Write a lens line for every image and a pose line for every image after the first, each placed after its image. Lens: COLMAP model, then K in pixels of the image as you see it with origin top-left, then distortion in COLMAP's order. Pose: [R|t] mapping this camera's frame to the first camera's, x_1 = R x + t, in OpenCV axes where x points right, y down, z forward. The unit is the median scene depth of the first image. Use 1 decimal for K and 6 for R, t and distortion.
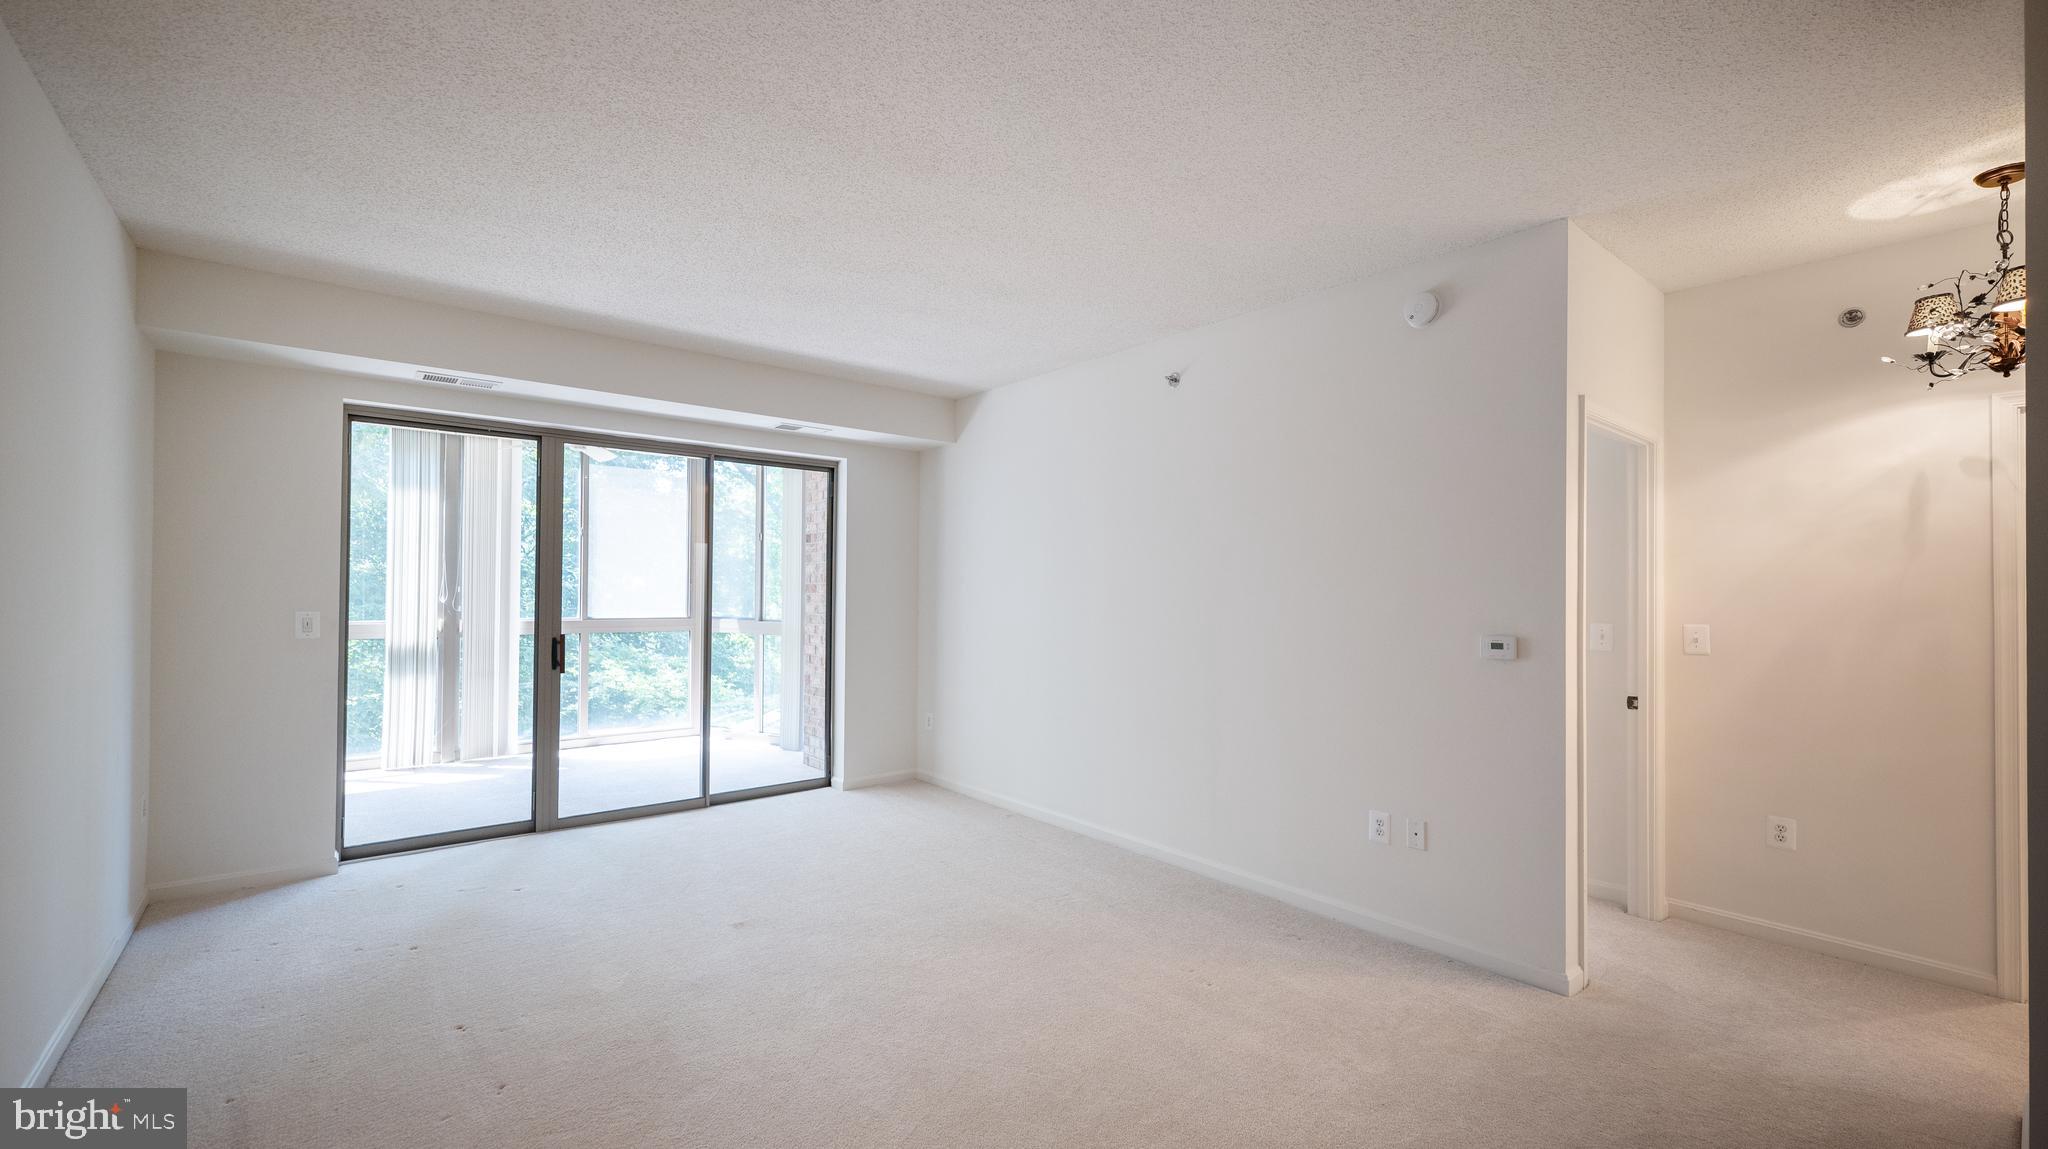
lens RADIAL K [[828.1, 0, 1014.1], [0, 828.1, 580.9], [0, 0, 1]] dist [-0.000758, -0.000208]
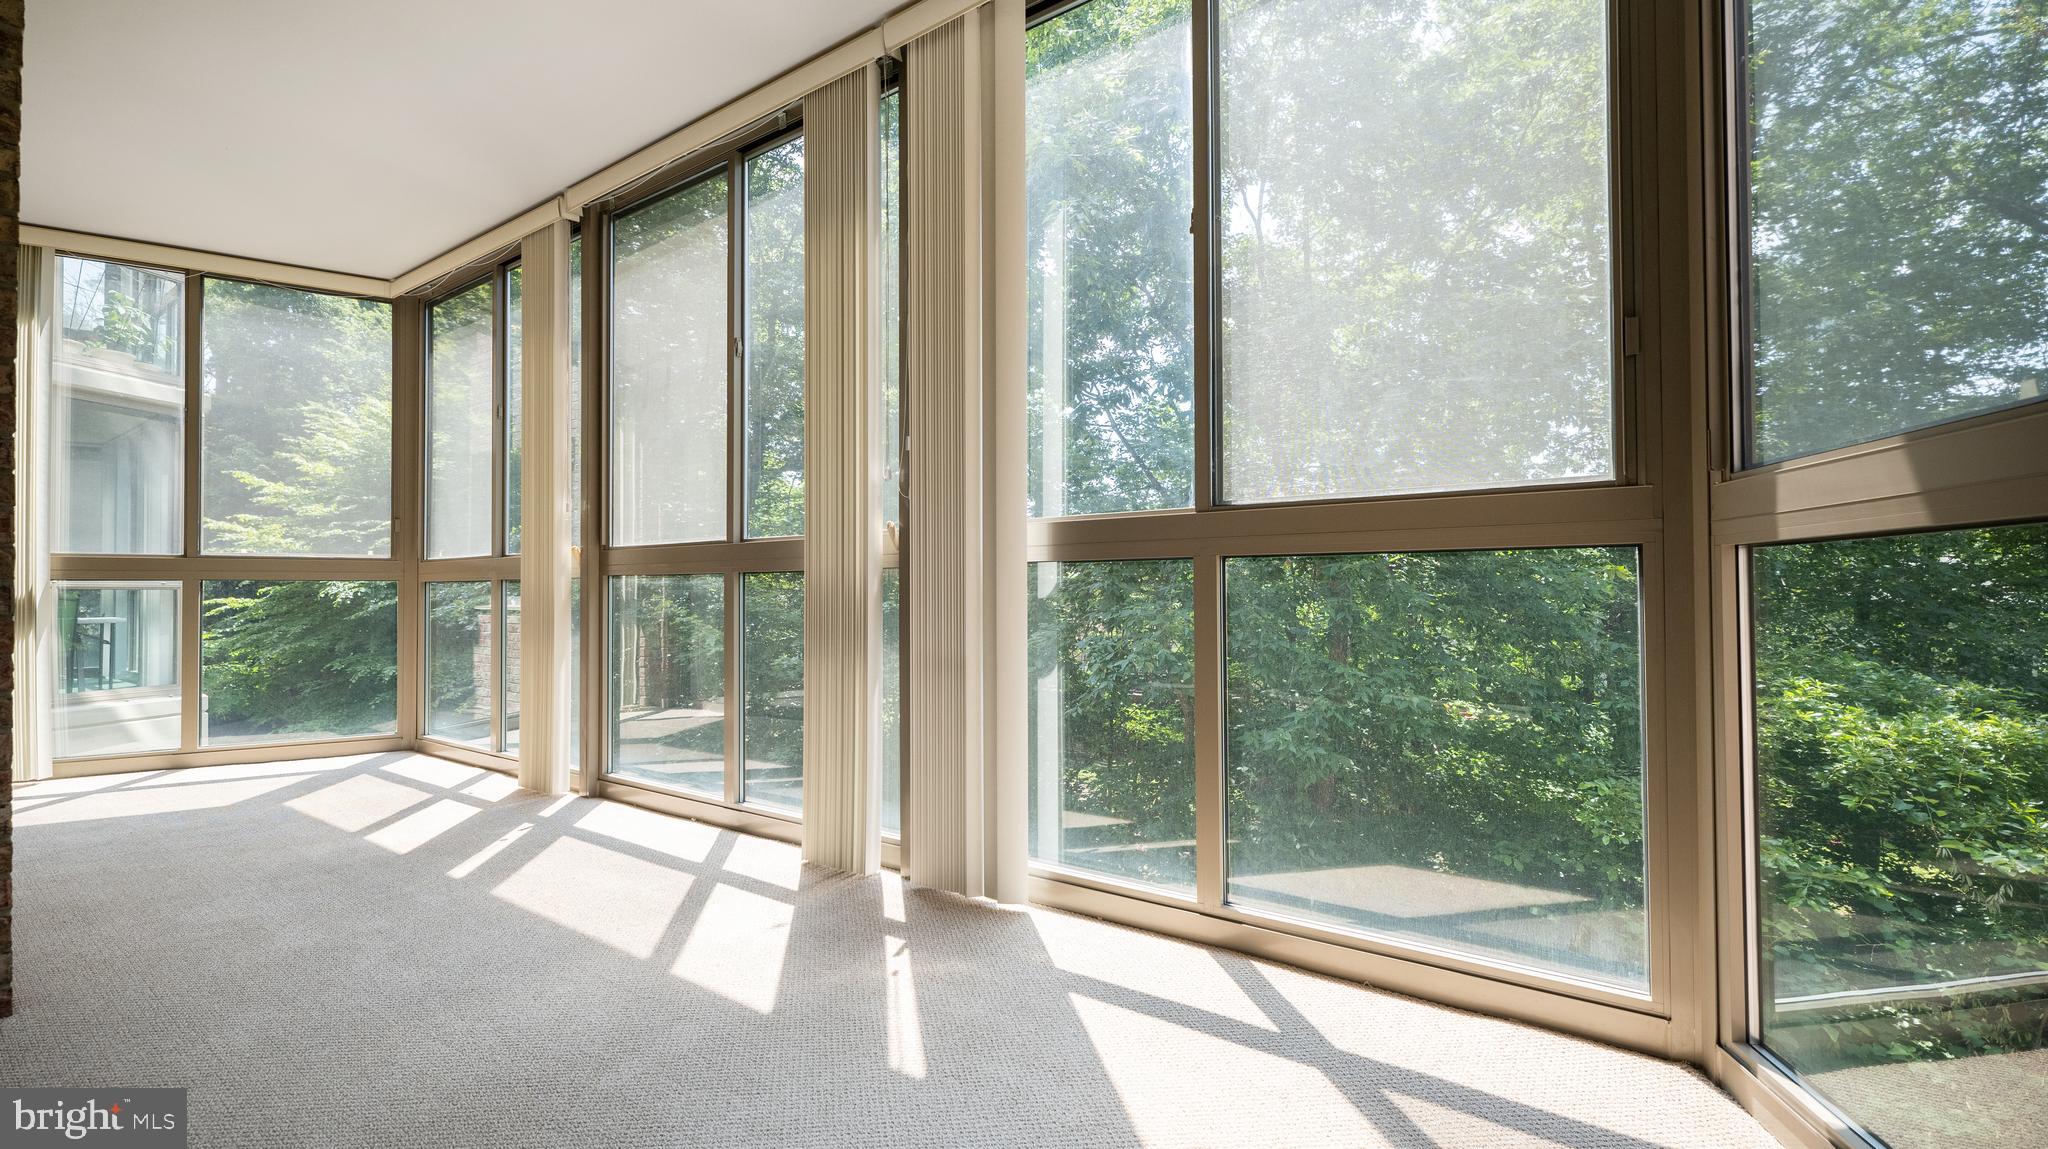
lens RADIAL K [[828.1, 0, 1014.1], [0, 828.1, 580.9], [0, 0, 1]] dist [-0.000758, -0.000208]
pose [[0.288562, -0.026951, -0.957082, -0.350005], [0.019809, 0.999558, -0.022175, 0.106243], [0.957256, -0.012560, 0.288969, 1.166284]]
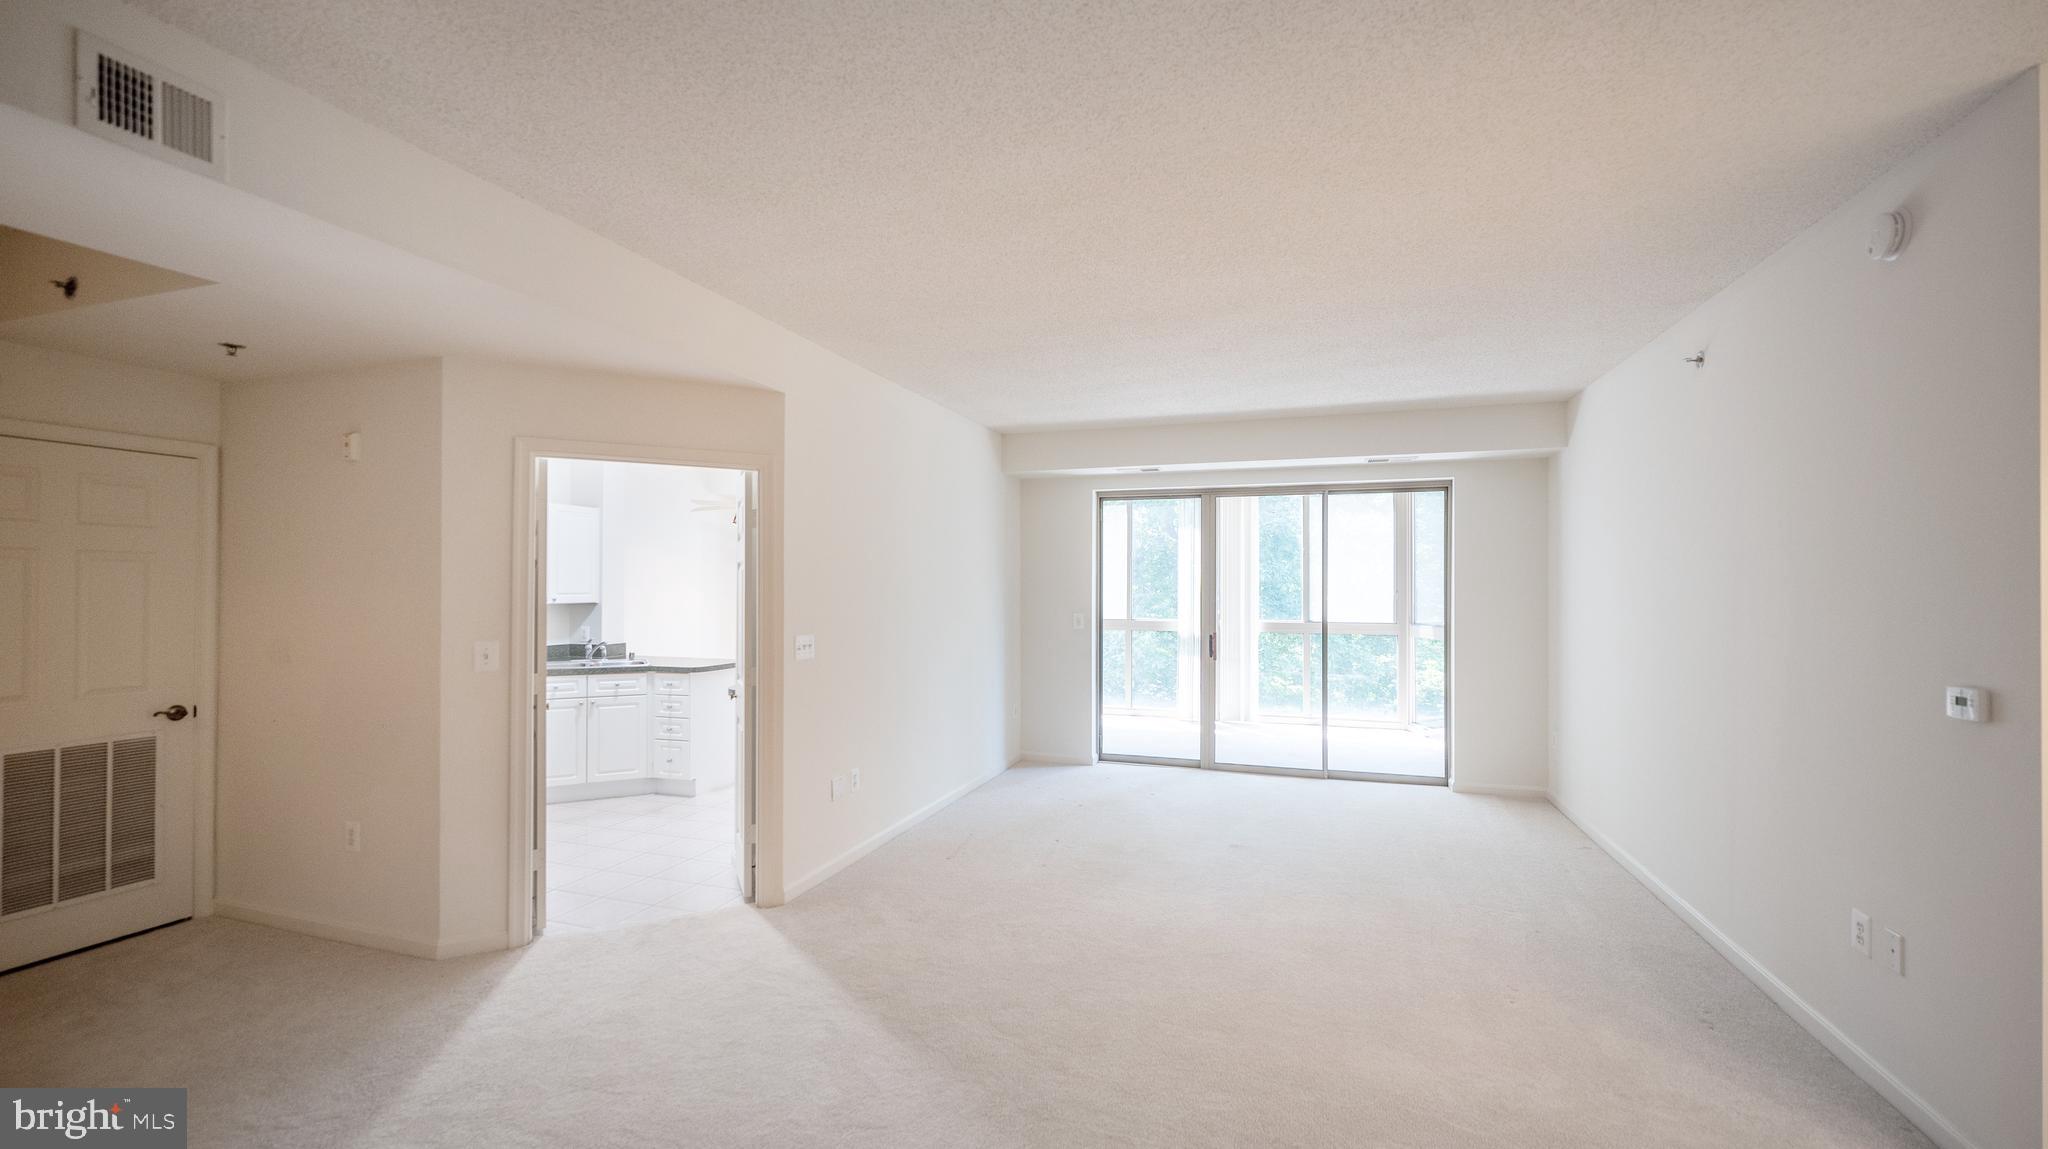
lens RADIAL K [[837.1, 0, 1020.6], [0, 837.1, 580.1], [0, 0, 1]] dist [-0.000565, -0.000324]
pose [[0.521337, -0.012930, -0.853253, 0.452915], [0.012213, 0.999896, -0.007690, -0.016598], [0.853263, -0.006412, 0.521441, -0.028287]]
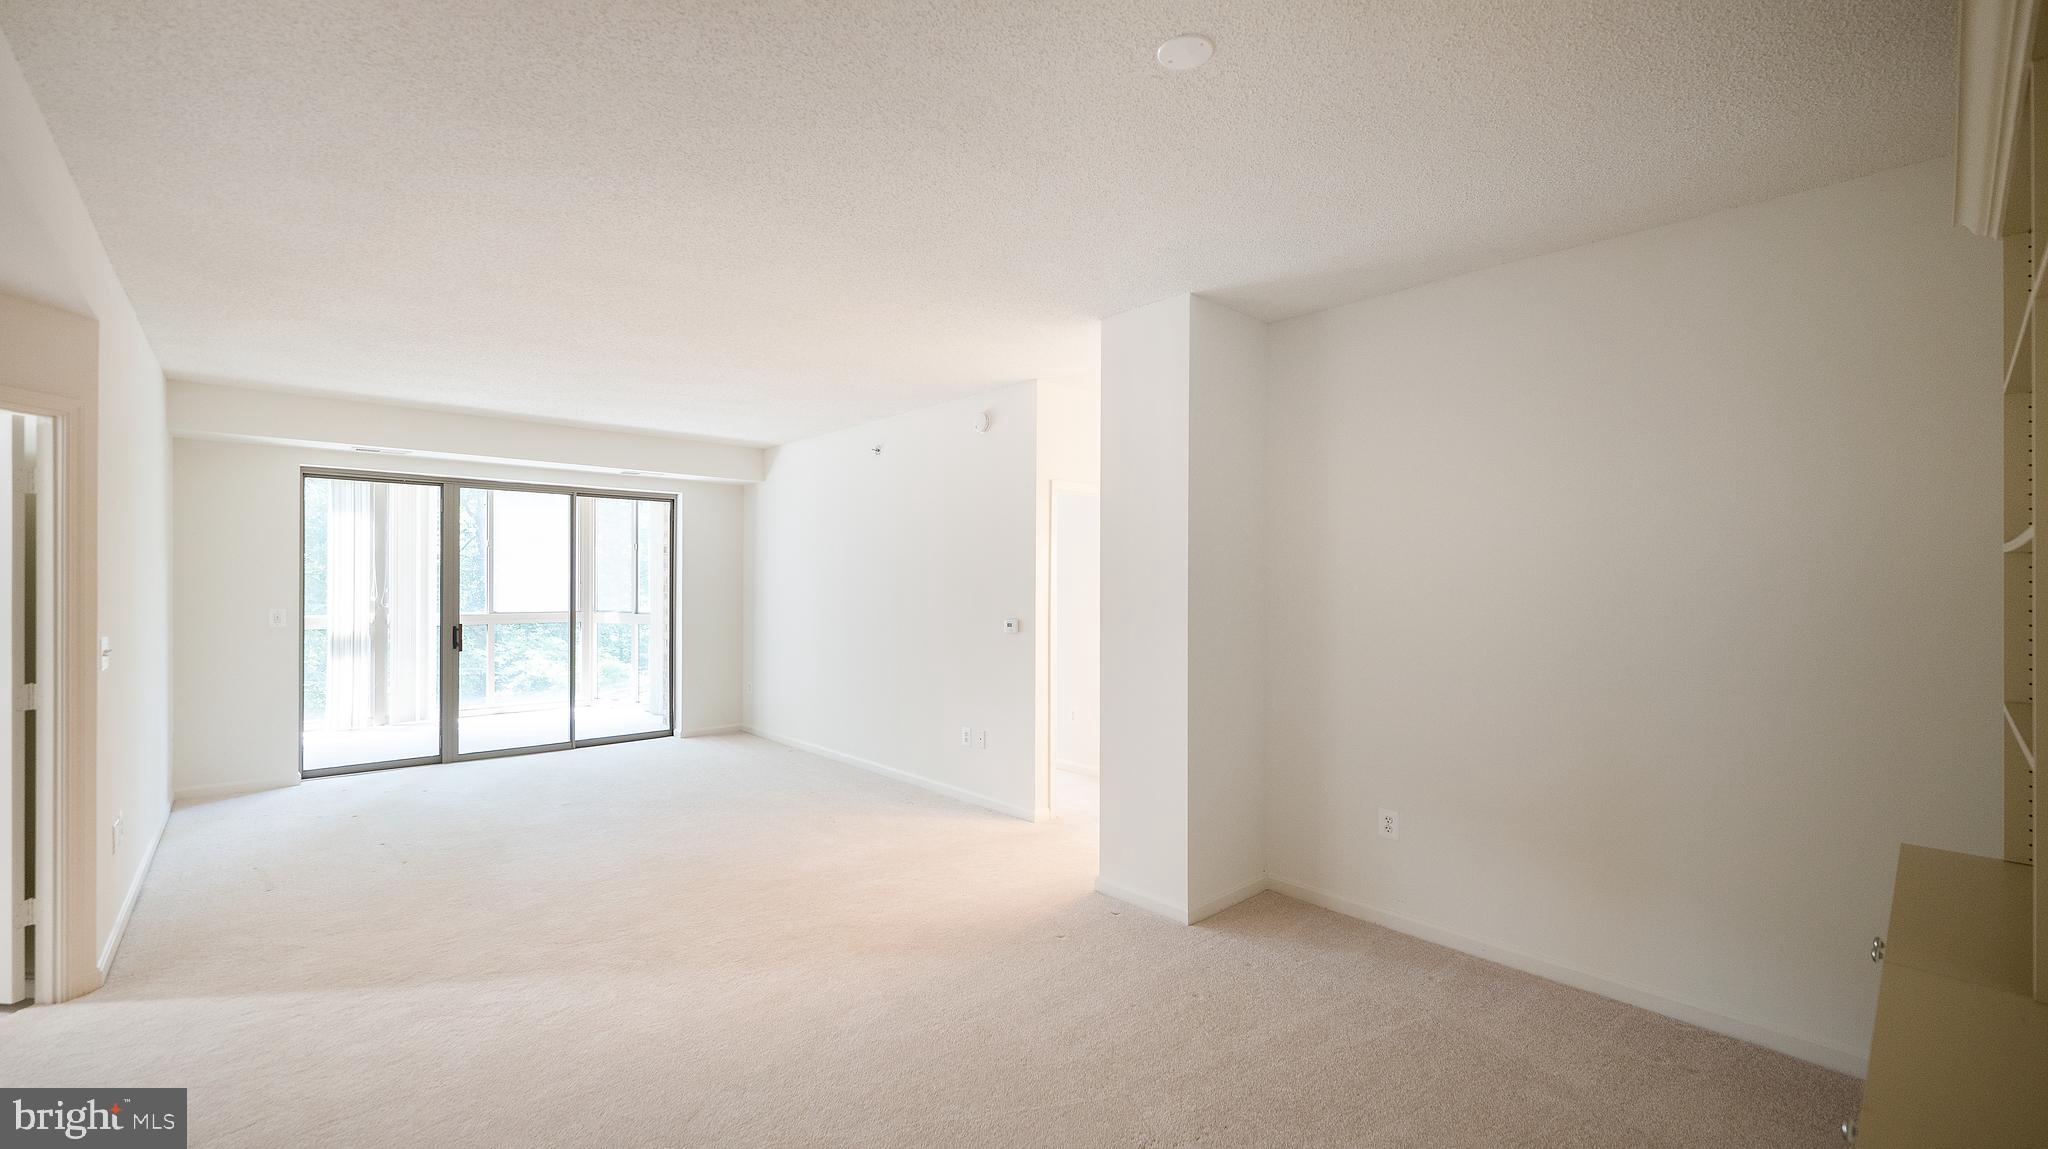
lens RADIAL K [[837.1, 0, 1020.6], [0, 837.1, 580.1], [0, 0, 1]] dist [-0.000565, -0.000324]
pose [[0.998722, -0.004529, 0.050345, 0.304217], [0.004054, 0.999946, 0.009539, -0.017830], [-0.050386, -0.009322, 0.998686, -0.426644]]
